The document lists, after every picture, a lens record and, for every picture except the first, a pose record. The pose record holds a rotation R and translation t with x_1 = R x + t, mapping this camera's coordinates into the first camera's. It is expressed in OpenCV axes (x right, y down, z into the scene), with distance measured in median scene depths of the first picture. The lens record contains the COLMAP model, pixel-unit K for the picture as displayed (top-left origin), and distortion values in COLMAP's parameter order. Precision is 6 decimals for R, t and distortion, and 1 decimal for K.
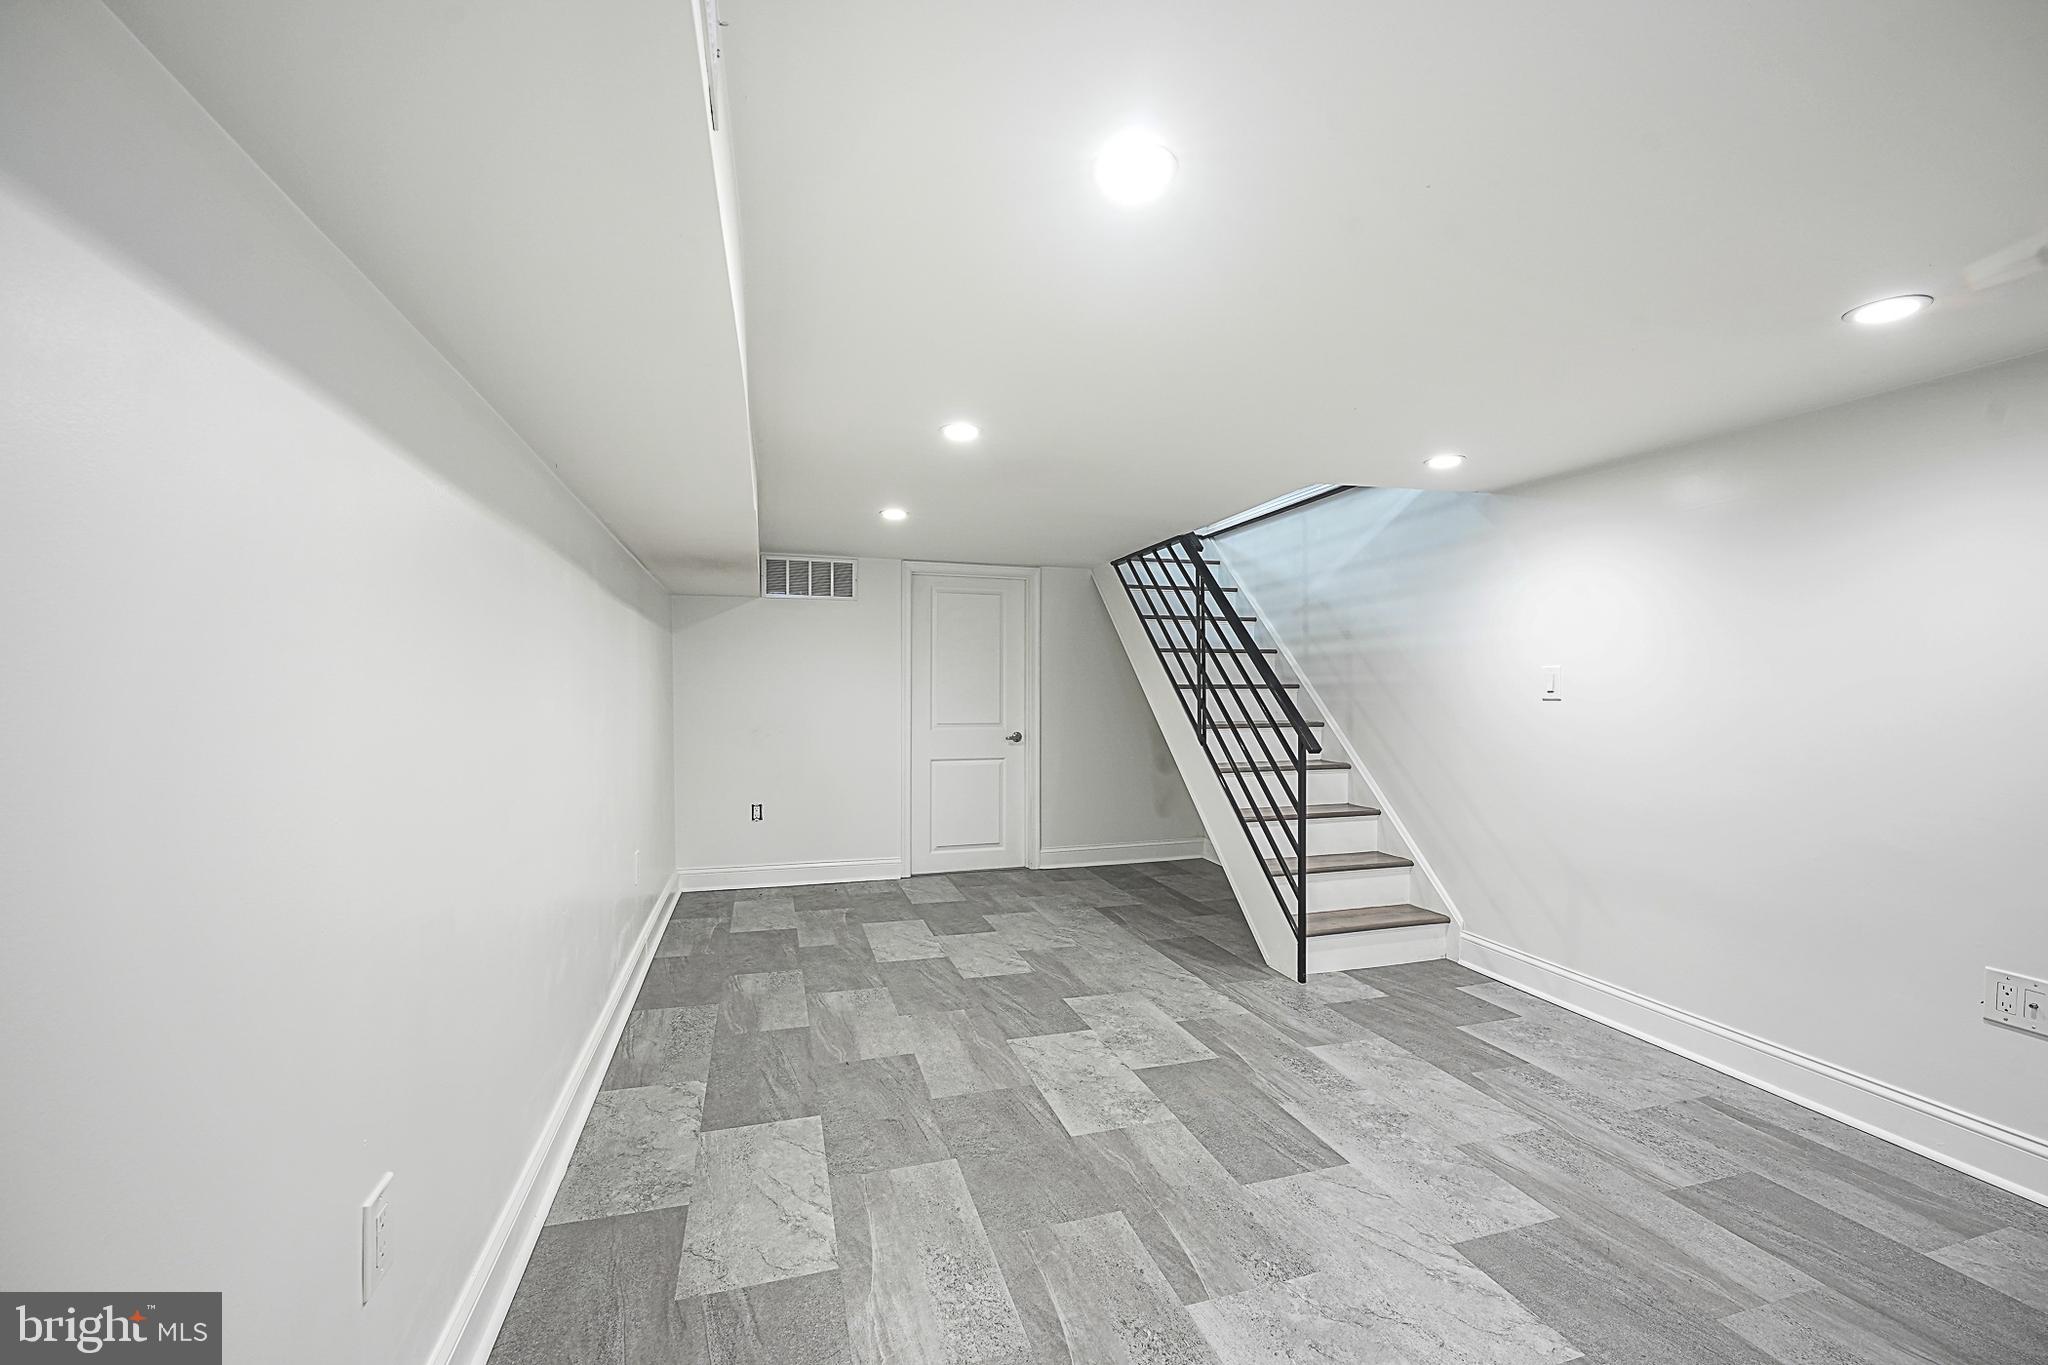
lens RADIAL K [[877.3, 0, 1035.6], [0, 877.3, 679.7], [0, 0, 1]] dist [-0.002971, -0.000333]
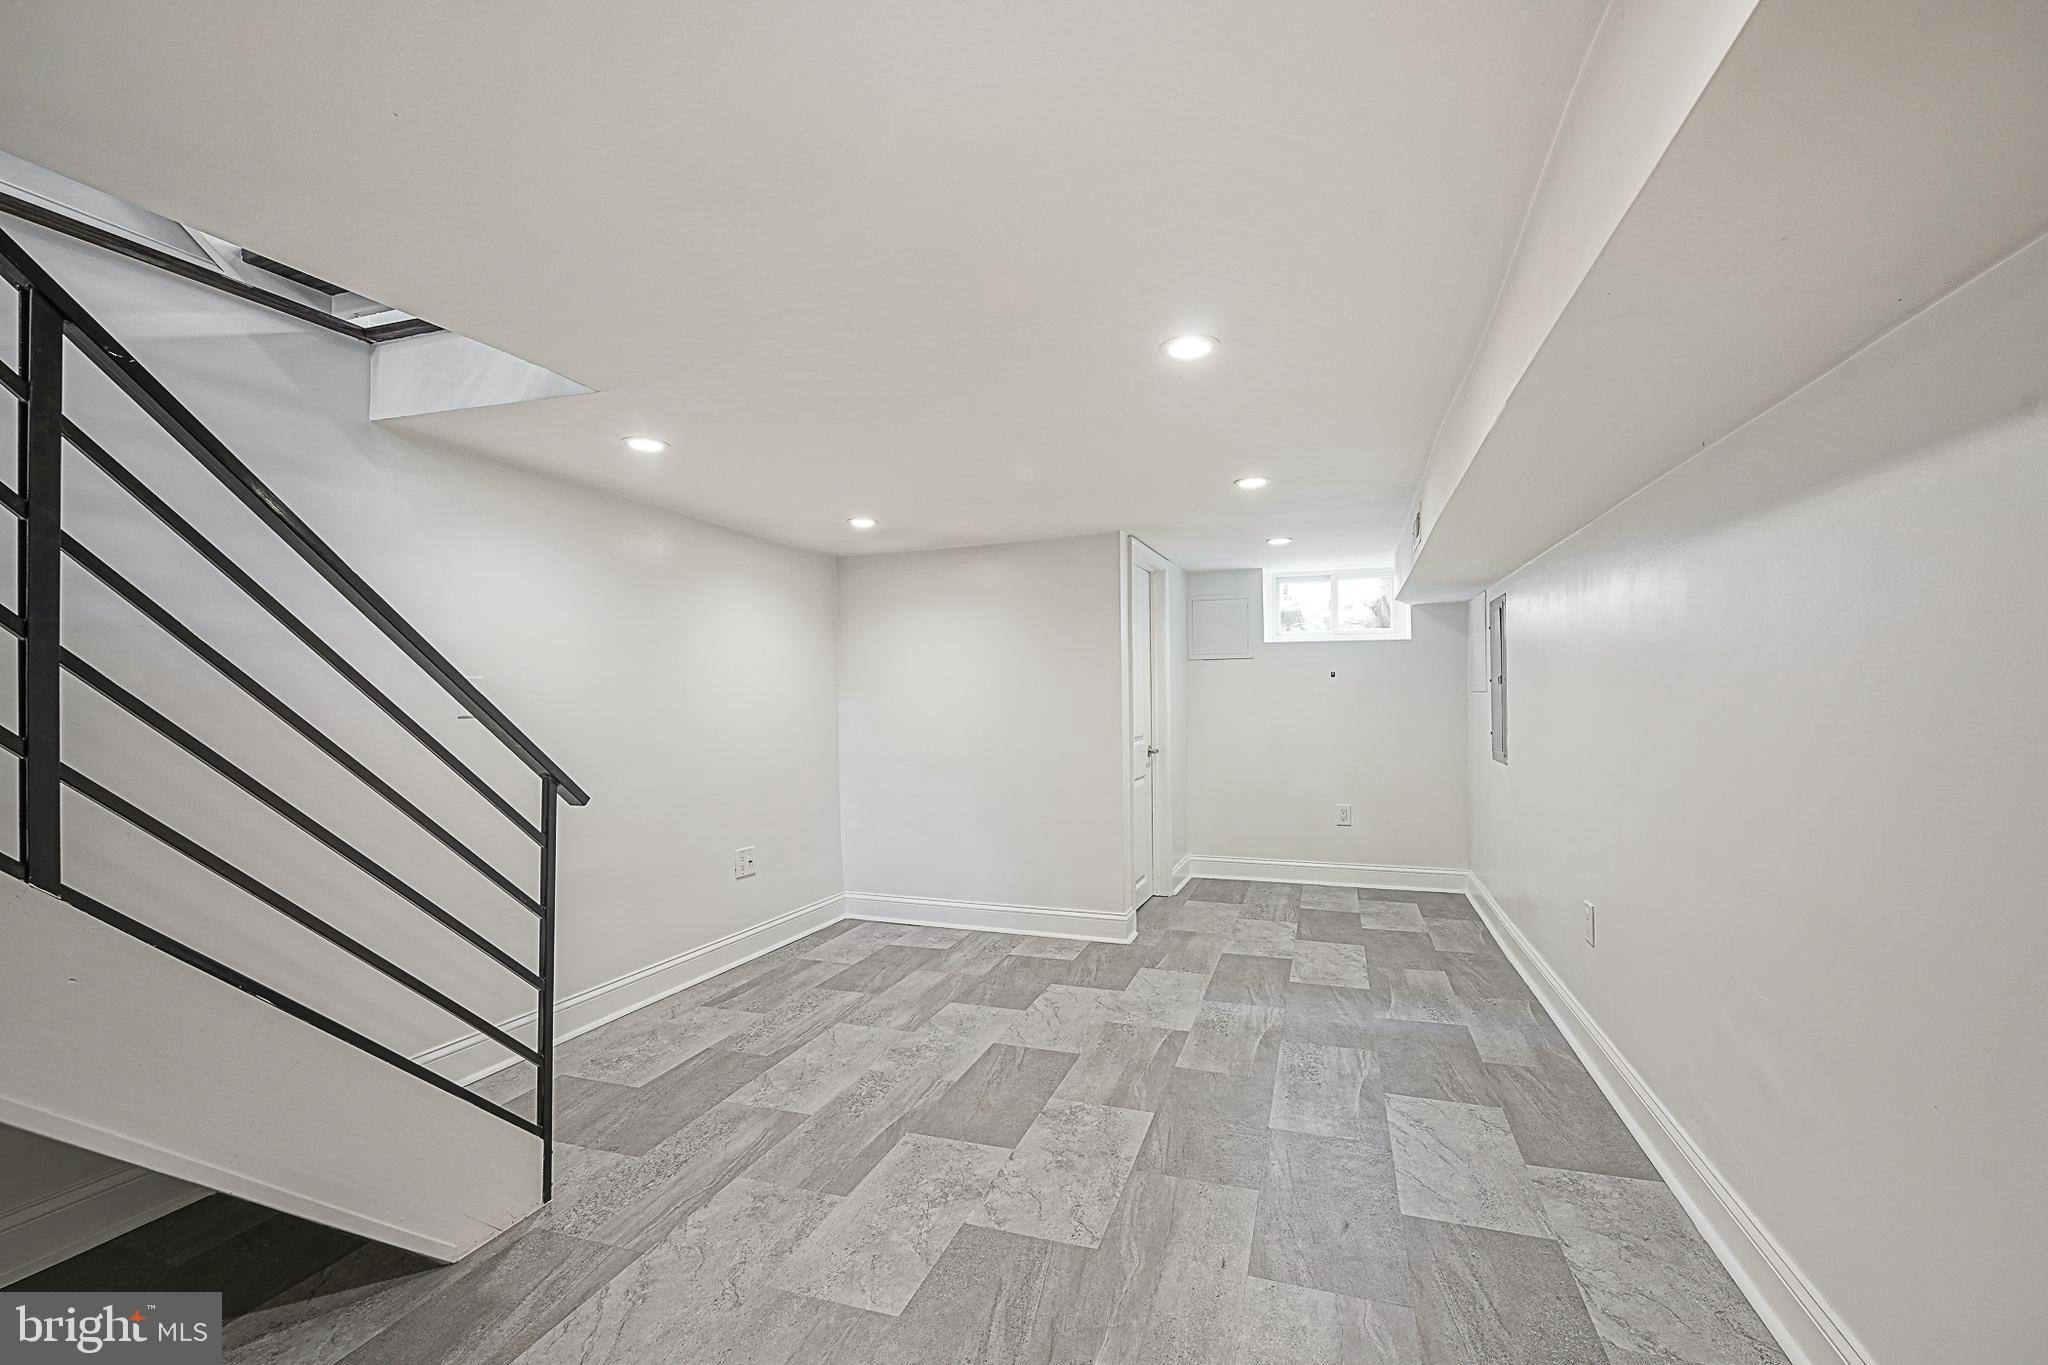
lens RADIAL K [[877.3, 0, 1035.6], [0, 877.3, 679.7], [0, 0, 1]] dist [-0.002971, -0.000333]
pose [[-0.813125, 0.019091, 0.581776, -0.425929], [0.002620, 0.999572, -0.029138, 0.018632], [-0.582083, -0.022169, -0.812827, 1.762163]]
